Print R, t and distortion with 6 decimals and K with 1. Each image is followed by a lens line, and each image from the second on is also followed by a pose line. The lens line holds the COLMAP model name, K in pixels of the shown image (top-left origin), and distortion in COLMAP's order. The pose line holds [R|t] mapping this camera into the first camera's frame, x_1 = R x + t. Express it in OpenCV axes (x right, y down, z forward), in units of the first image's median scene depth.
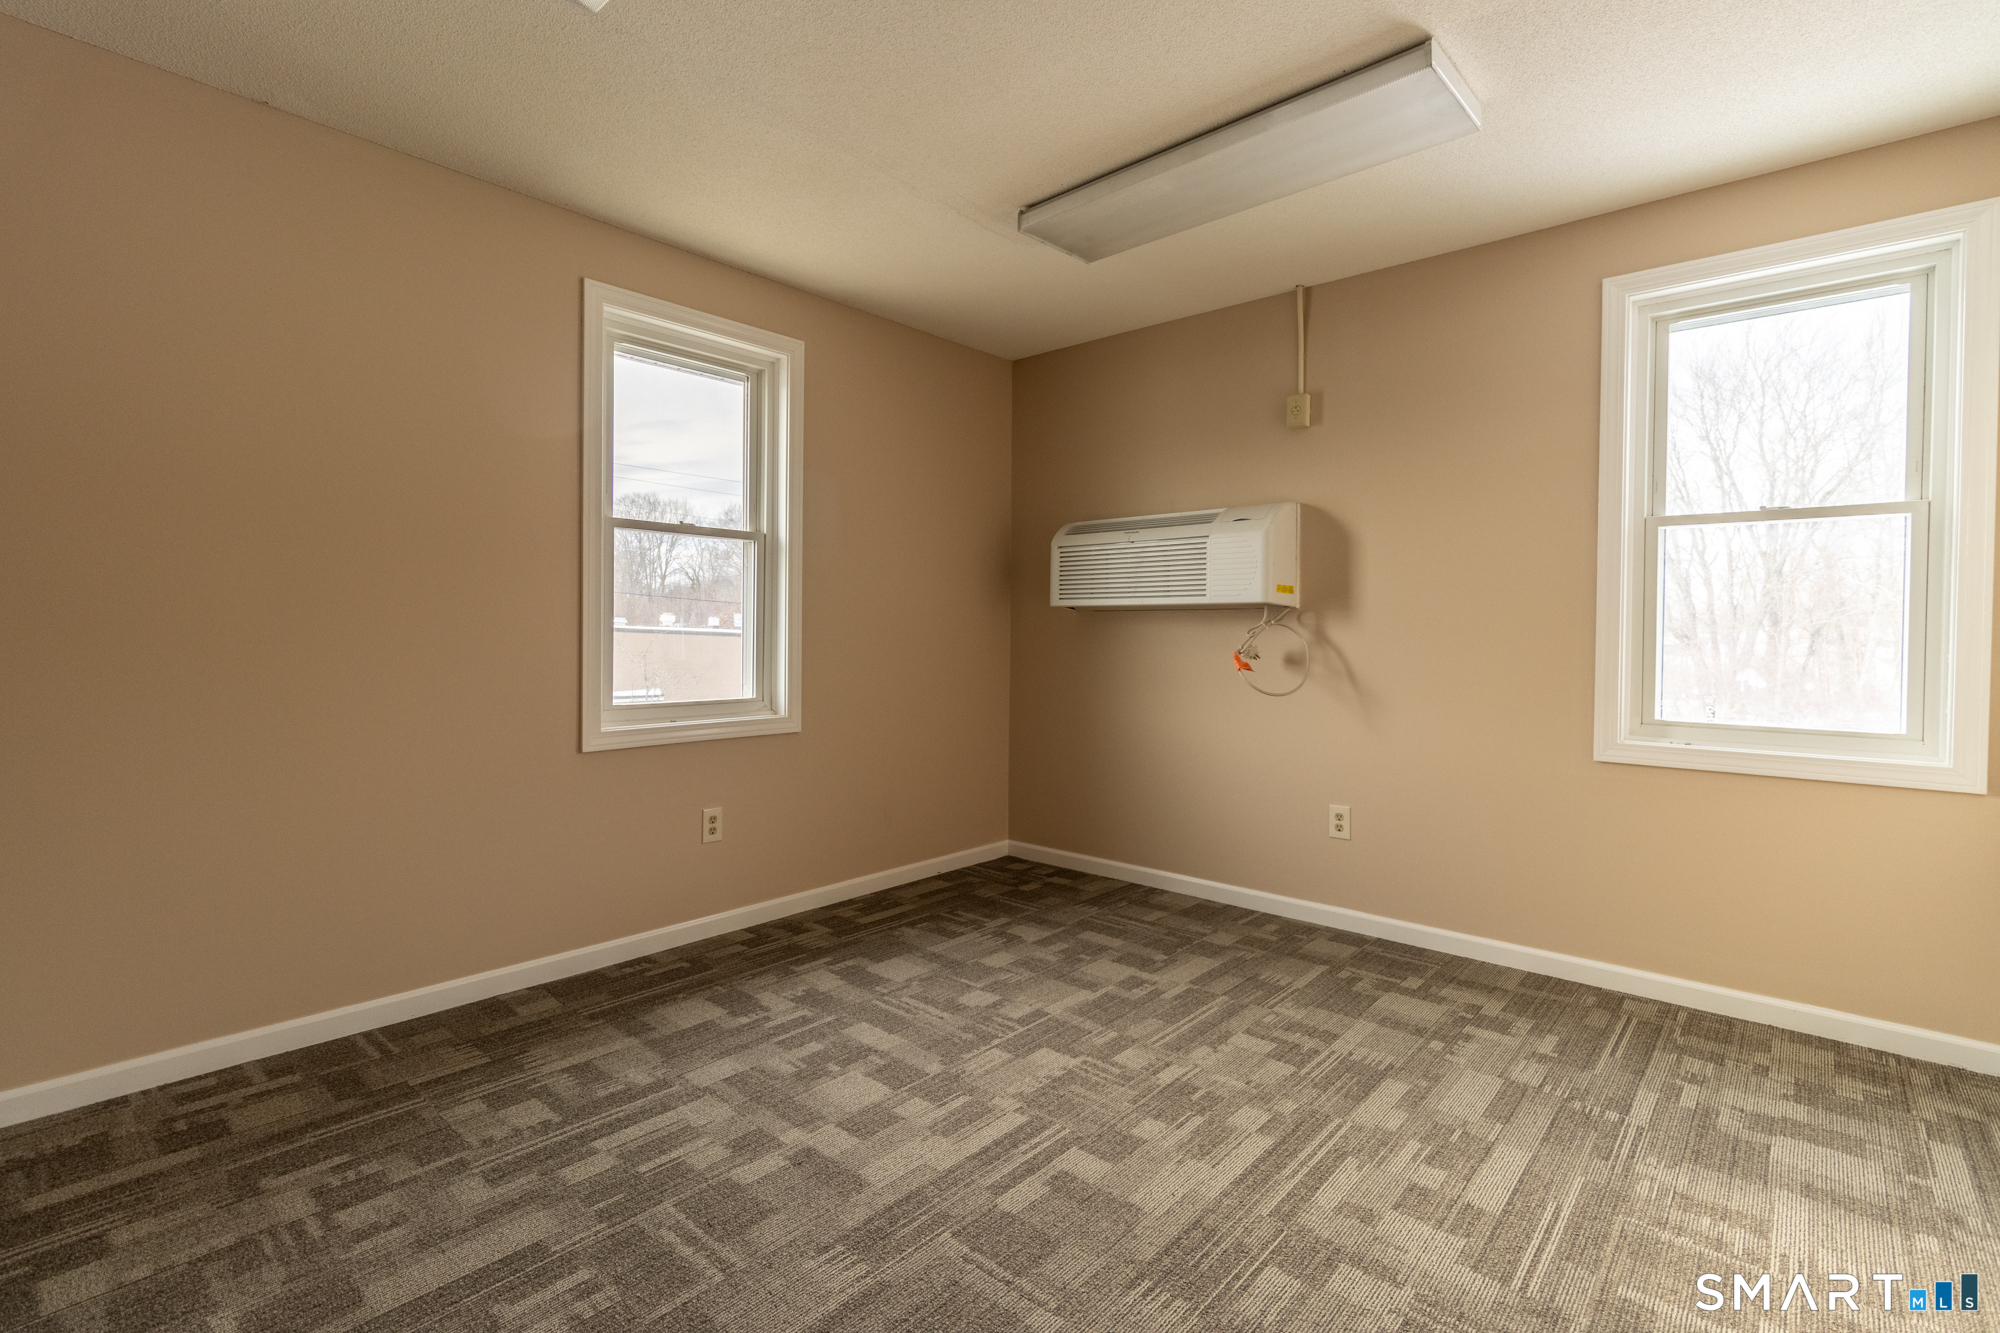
lens RADIAL K [[918.4, 0, 1001.4], [0, 918.4, 640.1], [0, 0, 1]] dist [-0.002458, -0.000226]
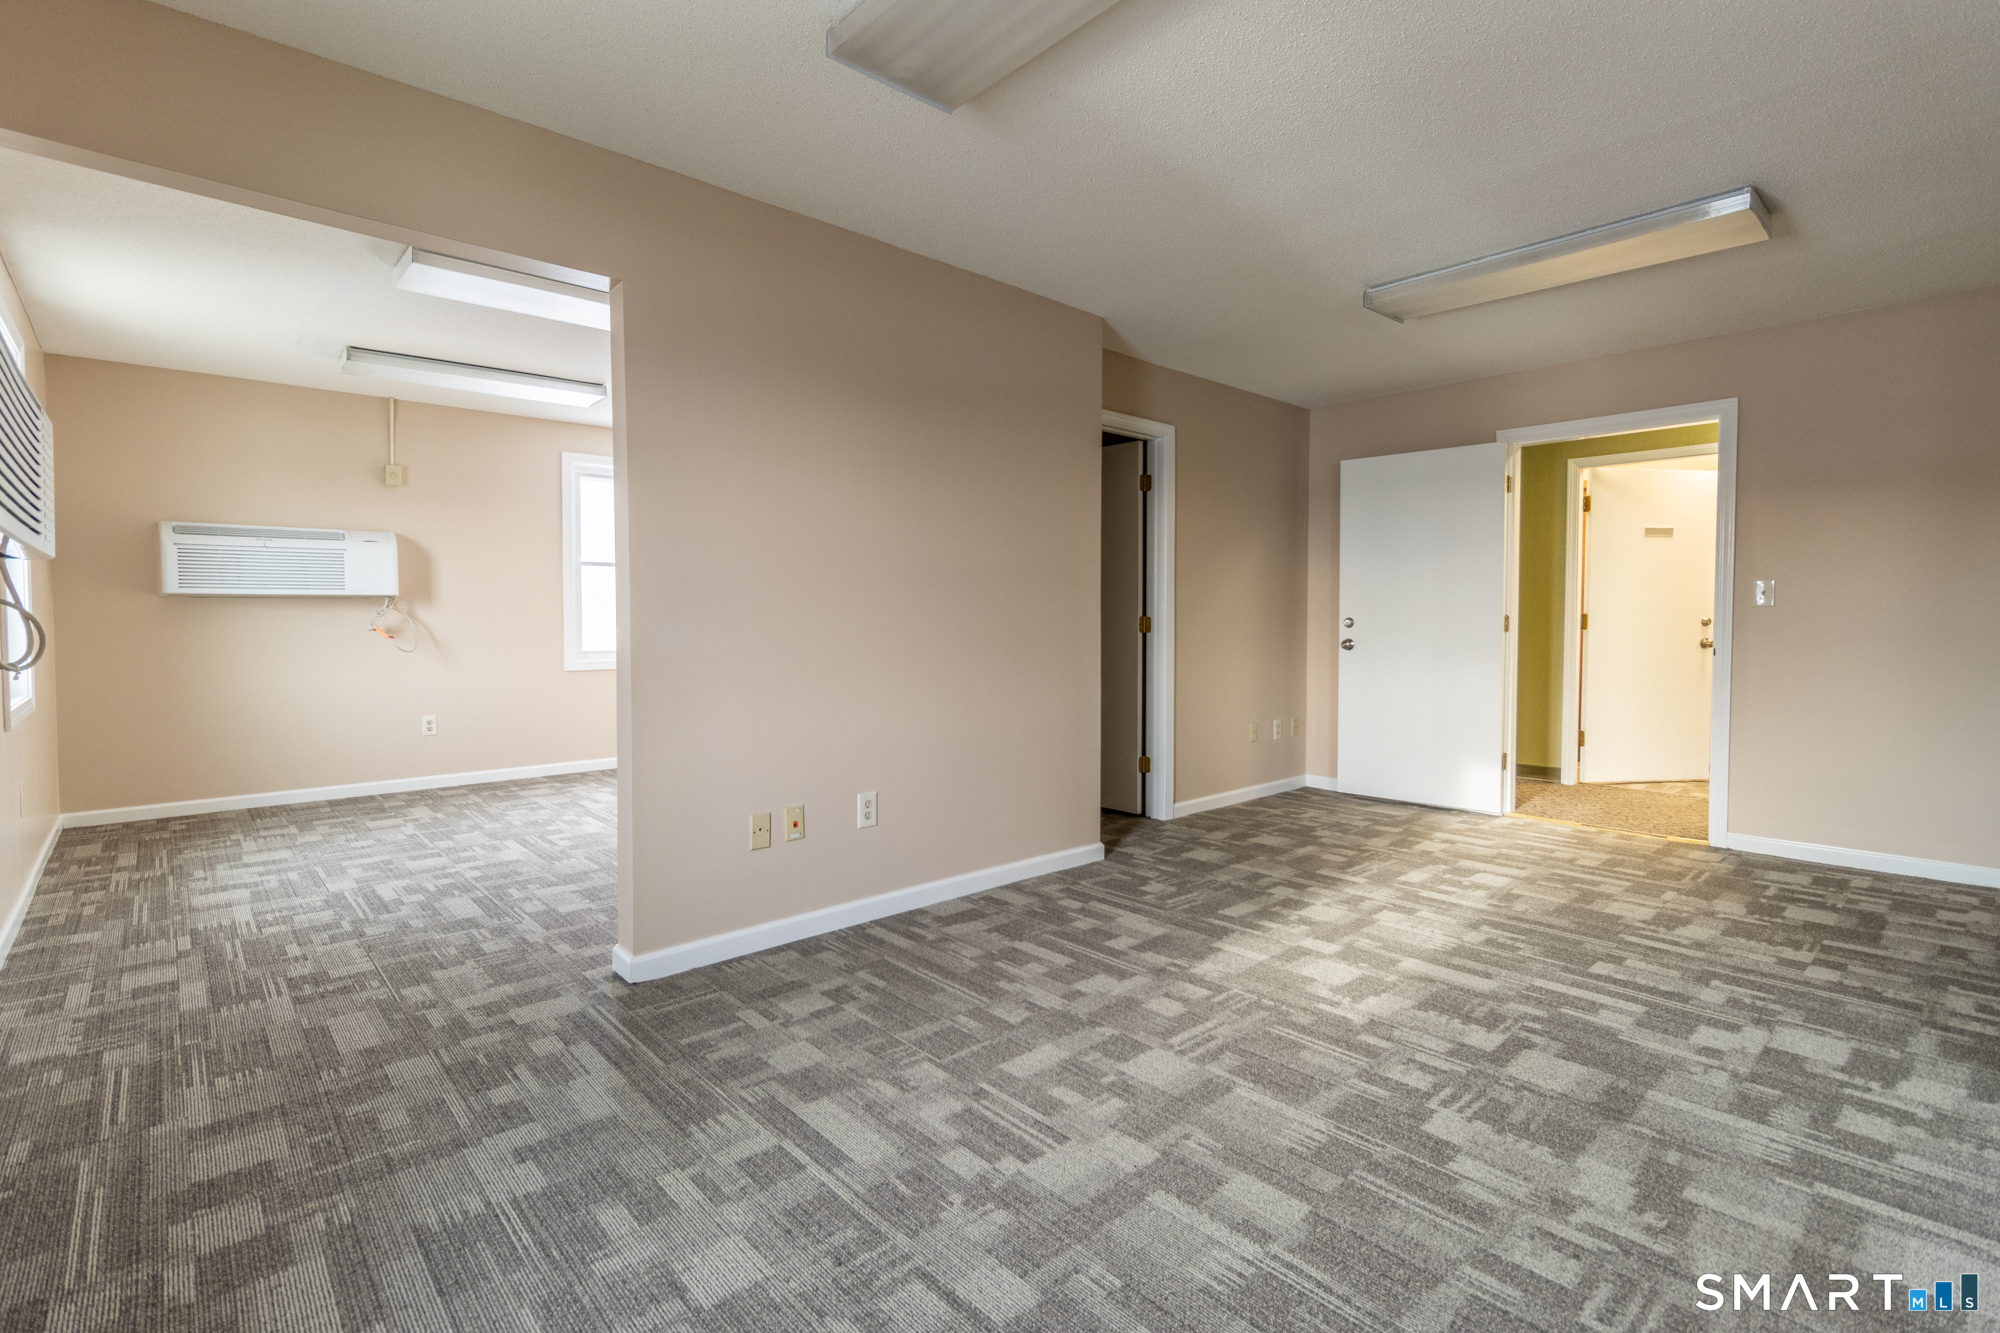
lens RADIAL K [[918.4, 0, 1001.4], [0, 918.4, 640.1], [0, 0, 1]] dist [-0.002458, -0.000226]
pose [[0.106720, -0.034740, 0.993682, -1.642104], [0.008254, 0.999386, 0.034053, -0.011075], [-0.994255, 0.004567, 0.106941, -0.316188]]
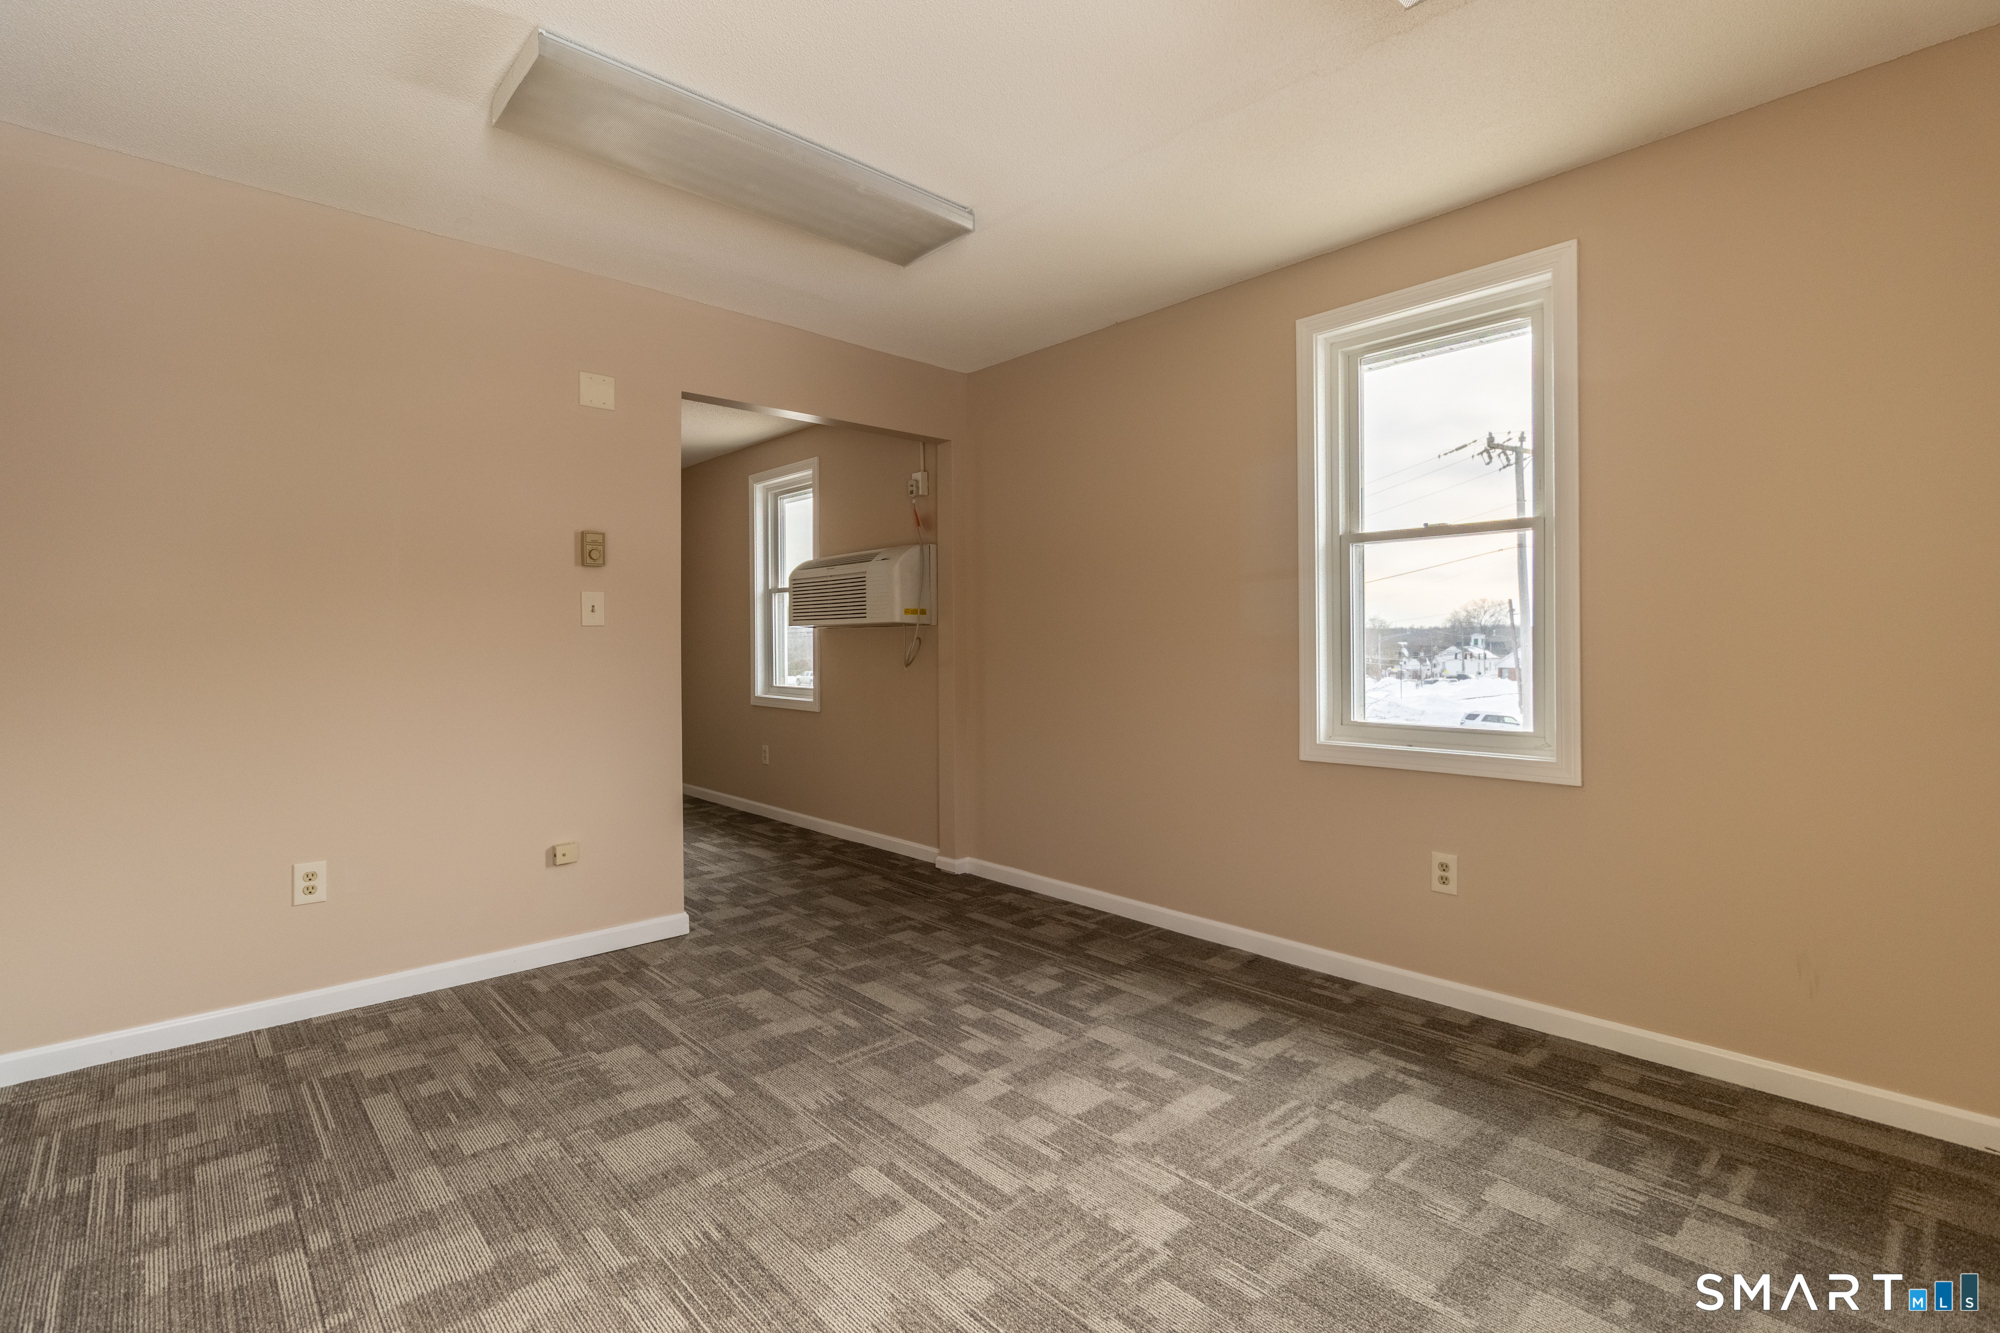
lens RADIAL K [[918.4, 0, 1001.4], [0, 918.4, 640.1], [0, 0, 1]] dist [-0.002458, -0.000226]
pose [[-0.098888, -0.013385, -0.995008, 0.754831], [-0.006824, 0.999895, -0.012773, -0.000726], [0.995075, 0.005527, -0.098969, 0.887356]]
